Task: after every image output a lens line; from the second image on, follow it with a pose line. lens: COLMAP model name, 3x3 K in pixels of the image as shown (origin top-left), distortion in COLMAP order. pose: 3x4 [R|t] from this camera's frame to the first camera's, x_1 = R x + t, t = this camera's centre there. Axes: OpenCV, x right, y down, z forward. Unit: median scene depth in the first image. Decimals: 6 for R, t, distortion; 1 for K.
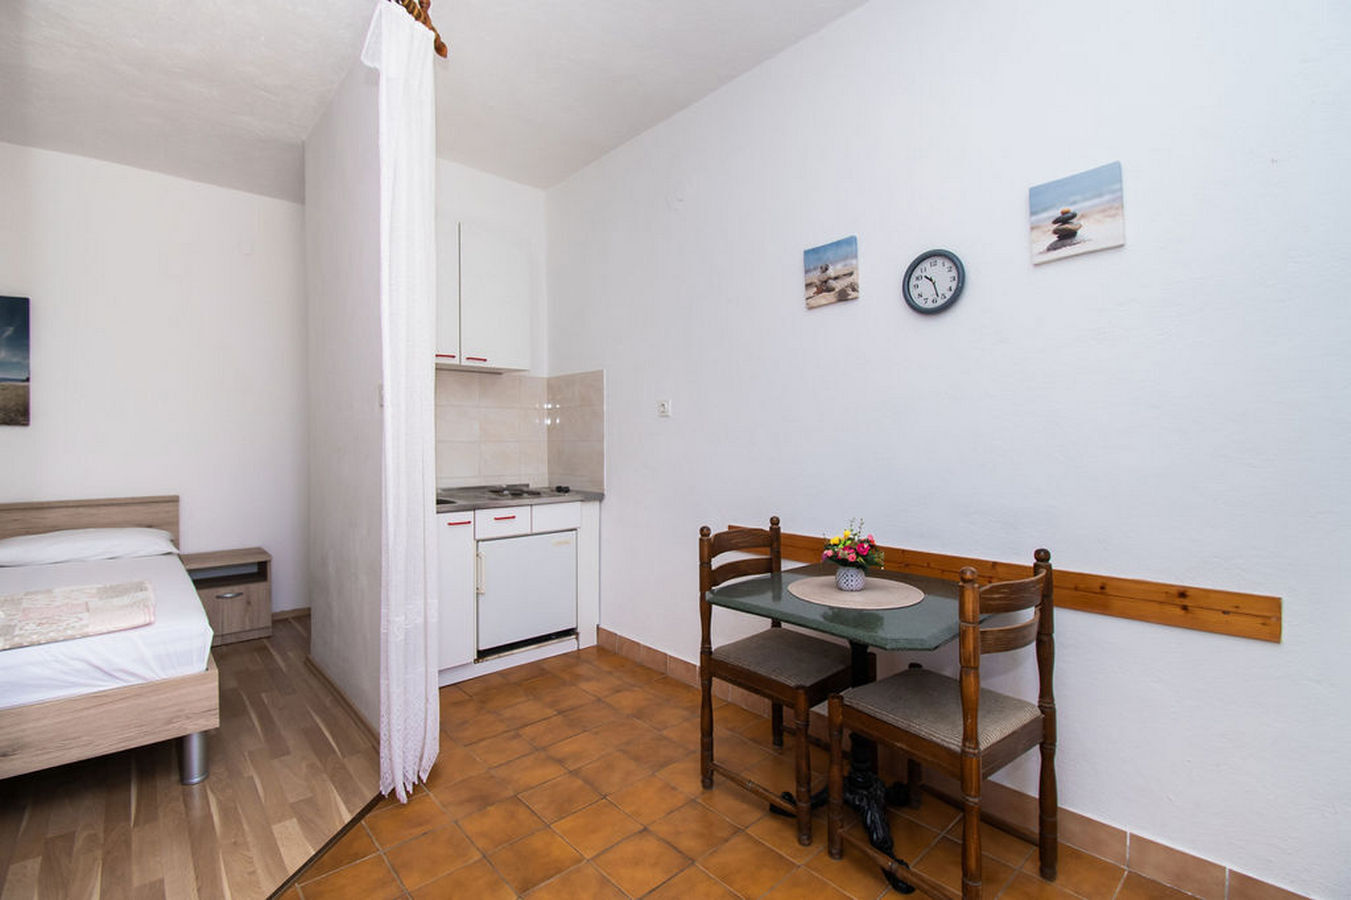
lens RADIAL K [[606.3, 0, 674.6], [0, 606.3, 445.4], [0, 0, 1]] dist [0.015793, -0.021253]
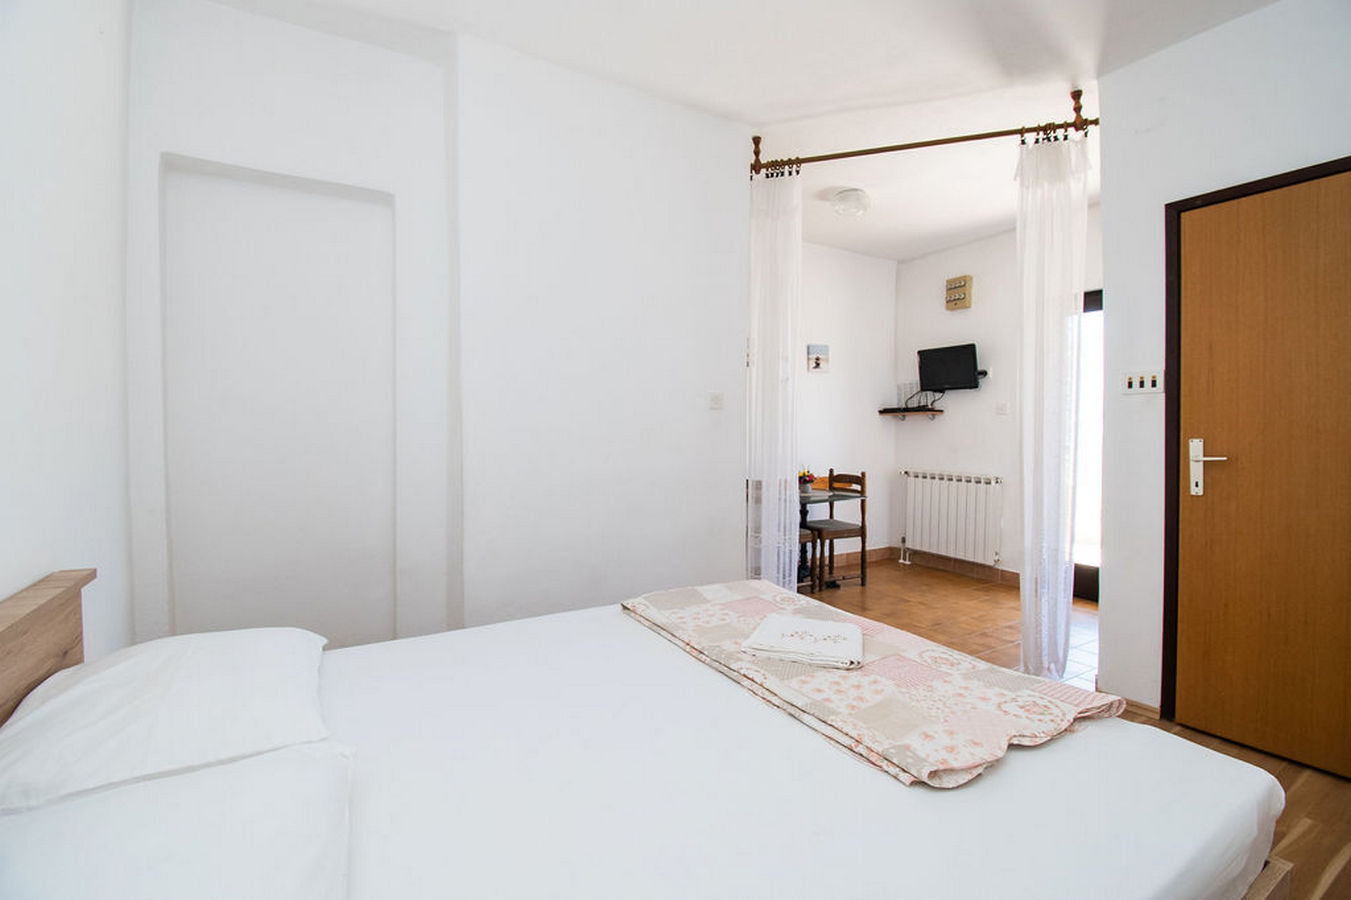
lens RADIAL K [[601.2, 0, 678.2], [0, 601.2, 444.8], [0, 0, 1]] dist [-0.000671, -0.014652]
pose [[0.196272, -0.023500, 0.980268, -1.788041], [0.002800, 0.999722, 0.023406, -0.016429], [-0.980545, -0.001849, 0.196283, 0.810518]]
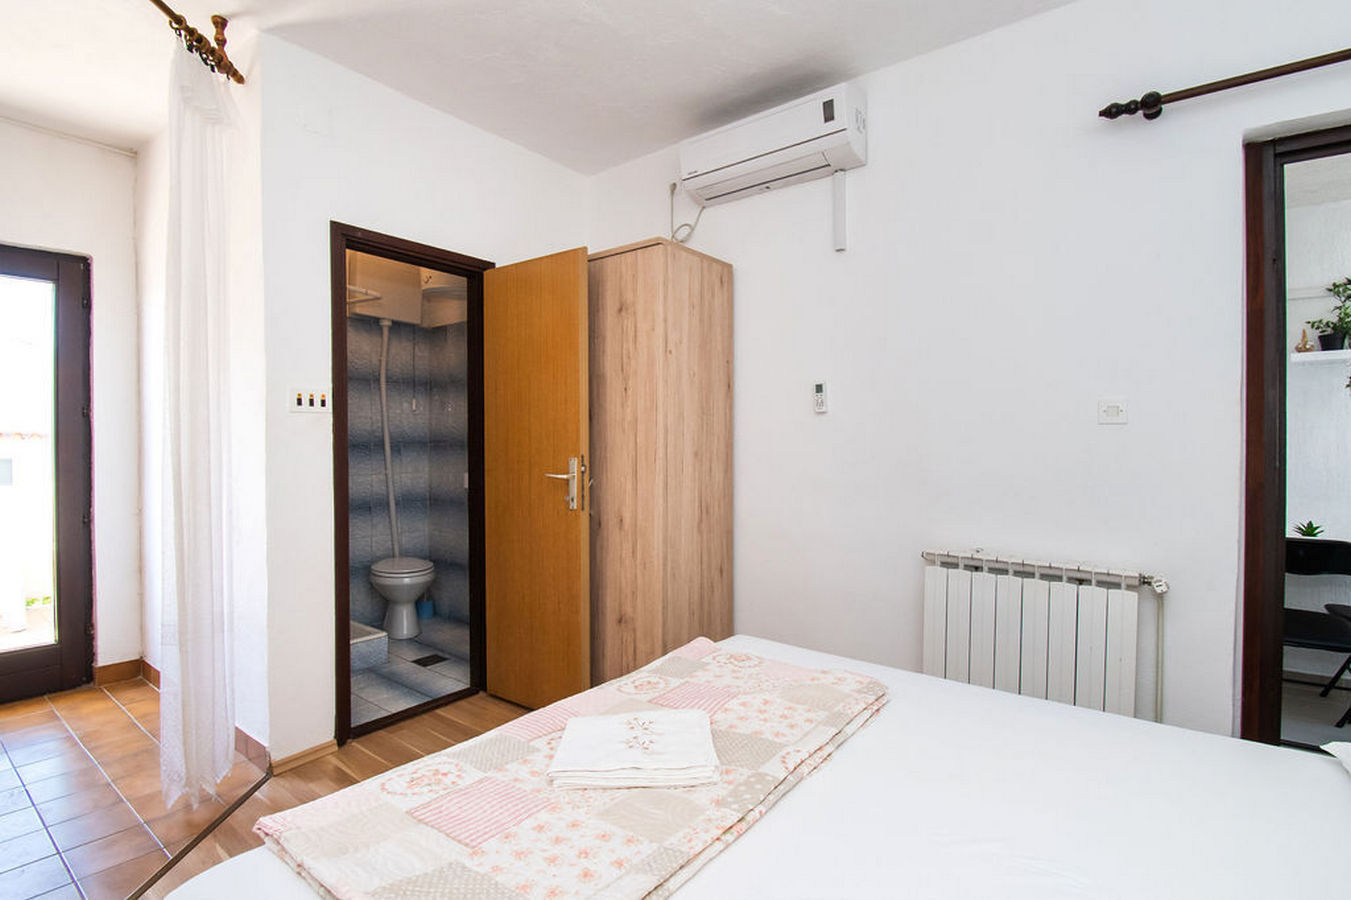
lens RADIAL K [[642.2, 0, 675.5], [0, 642.2, 450.0], [0, 0, 1]] dist [0.001655, -0.008848]
pose [[-0.984416, 0.003142, -0.175828, -0.965394], [-0.000105, 0.999830, 0.018457, -0.038631], [0.175856, 0.018188, -0.984248, 1.378588]]
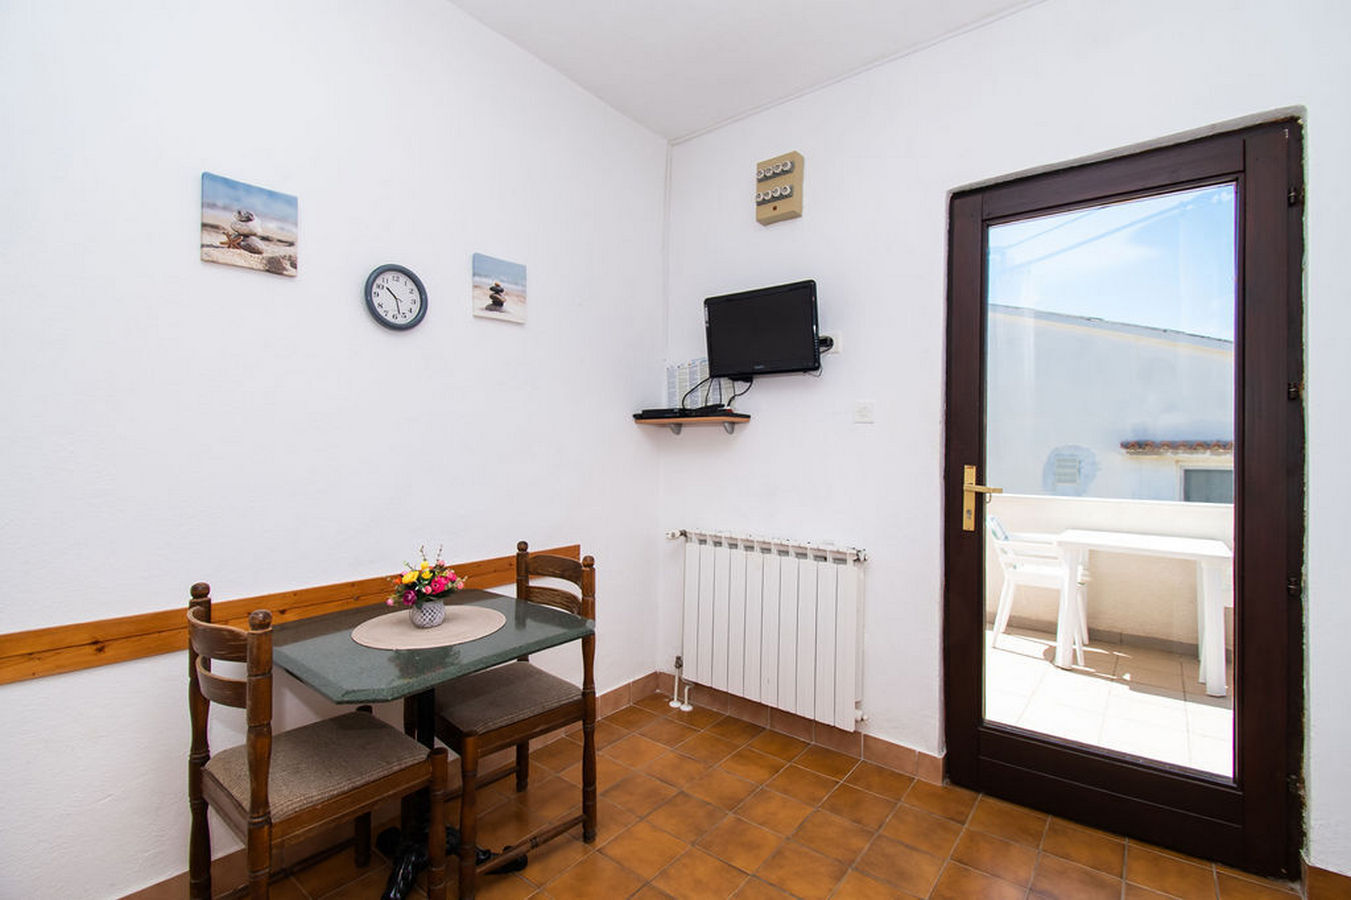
lens RADIAL K [[608.6, 0, 676.9], [0, 608.6, 440.3], [0, 0, 1]] dist [-0.000861, -0.000573]
pose [[-0.168970, 0.012415, 0.985543, -0.533645], [-0.005500, 0.999893, -0.013538, -0.023631], [-0.985606, -0.007708, -0.168884, 0.621552]]
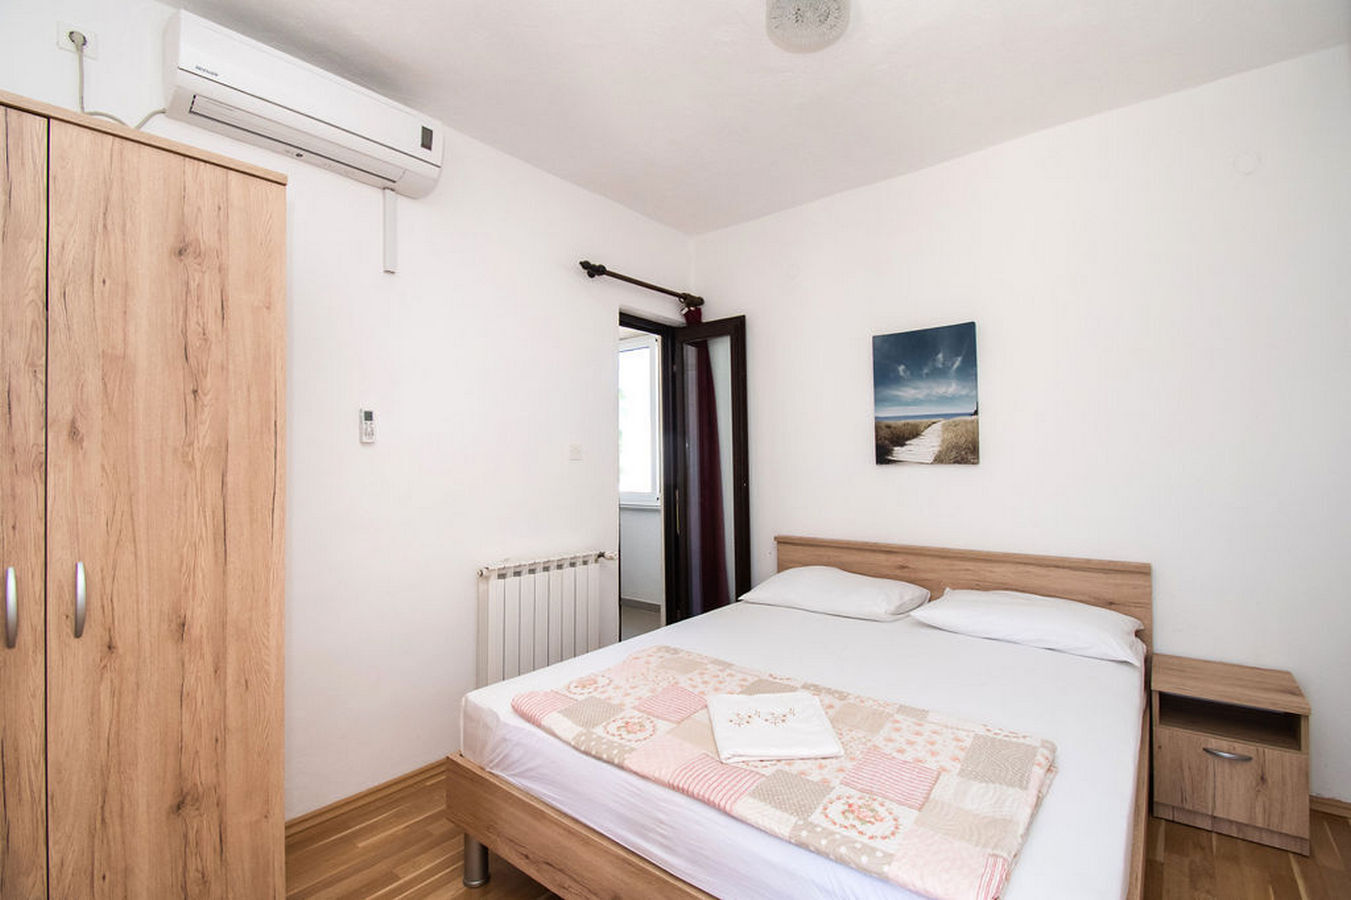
lens RADIAL K [[601.2, 0, 678.2], [0, 601.2, 444.8], [0, 0, 1]] dist [-0.000671, -0.014652]
pose [[0.151852, -0.029356, -0.987967, -0.371485], [0.003823, 0.999569, -0.029113, -0.052597], [0.988396, 0.000644, 0.151898, 0.593926]]
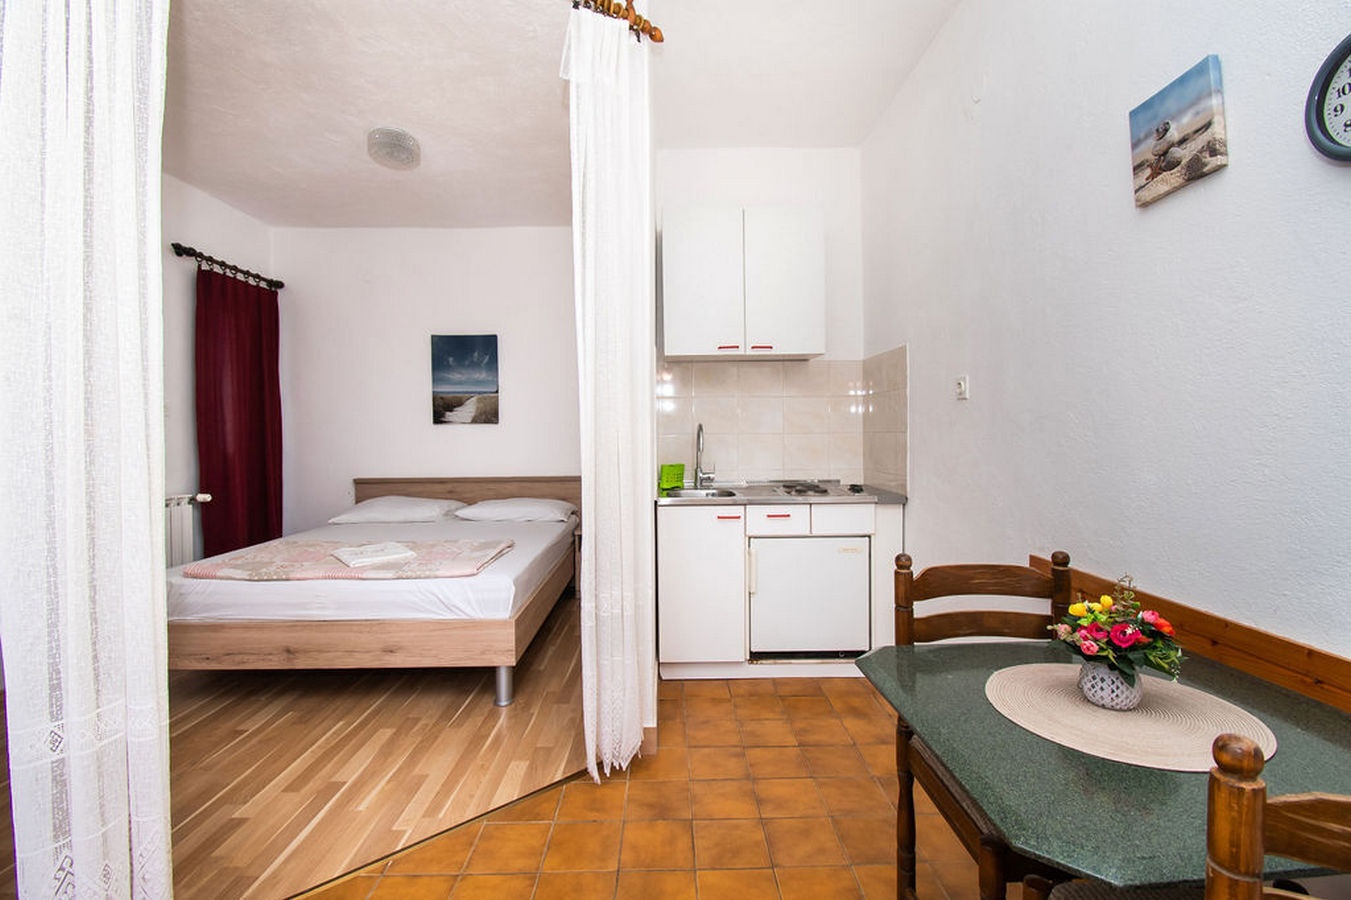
lens RADIAL K [[606.3, 0, 674.6], [0, 606.3, 445.4], [0, 0, 1]] dist [0.015793, -0.021253]
pose [[0.749353, 0.008775, -0.662112, 0.281931], [0.002325, 0.999871, 0.015883, -0.004373], [0.662167, -0.013441, 0.749236, 0.263881]]
